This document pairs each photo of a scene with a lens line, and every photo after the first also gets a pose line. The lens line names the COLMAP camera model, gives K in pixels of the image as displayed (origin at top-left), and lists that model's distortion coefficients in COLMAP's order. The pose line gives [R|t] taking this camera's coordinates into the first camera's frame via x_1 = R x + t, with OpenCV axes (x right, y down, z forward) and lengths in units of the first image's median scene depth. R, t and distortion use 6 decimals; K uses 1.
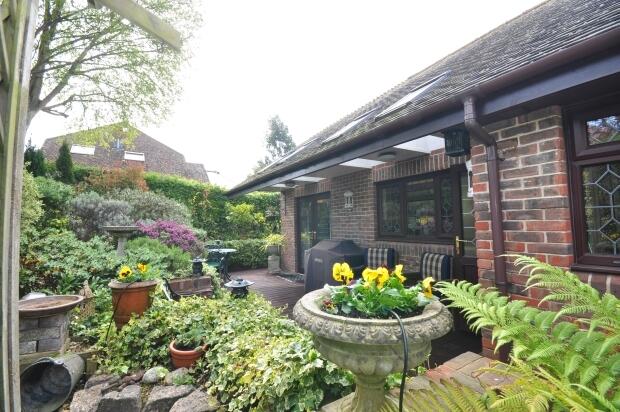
lens RADIAL K [[271.4, 0, 289.9], [0, 271.4, 206.6], [0, 0, 1]] dist [0.000223, -0.000123]
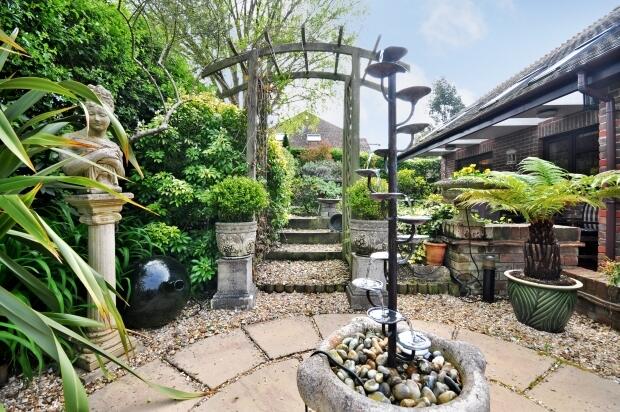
lens RADIAL K [[271.4, 0, 289.9], [0, 271.4, 206.6], [0, 0, 1]] dist [0.000223, -0.000123]
pose [[0.847579, 0.024036, -0.530124, 0.040281], [0.026538, 0.995804, 0.087580, 0.044716], [0.530005, -0.088299, 0.843385, -0.334277]]
